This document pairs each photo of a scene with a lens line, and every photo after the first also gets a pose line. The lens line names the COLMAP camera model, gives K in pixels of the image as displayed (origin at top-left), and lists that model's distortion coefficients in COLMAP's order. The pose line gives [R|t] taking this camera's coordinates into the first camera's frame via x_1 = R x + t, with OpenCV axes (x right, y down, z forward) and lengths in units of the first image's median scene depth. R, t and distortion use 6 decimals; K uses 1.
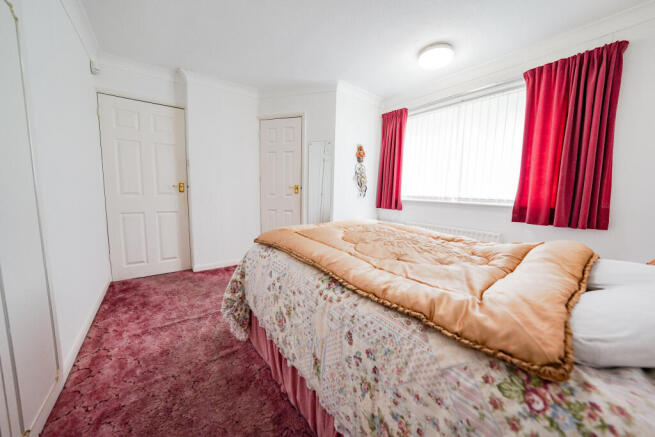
lens RADIAL K [[228.6, 0, 327.4], [0, 228.6, 215.8], [0, 0, 1]] dist [-0.001463, -0.000120]
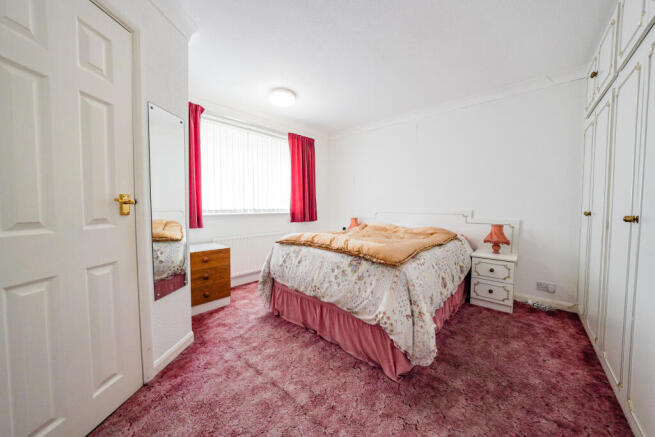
lens RADIAL K [[228.6, 0, 327.4], [0, 228.6, 215.8], [0, 0, 1]] dist [-0.001463, -0.000120]
pose [[-0.188502, -0.066733, 0.979803, -0.698186], [0.102412, 0.990913, 0.087193, -0.114995], [-0.976718, 0.116780, -0.179955, 0.875193]]
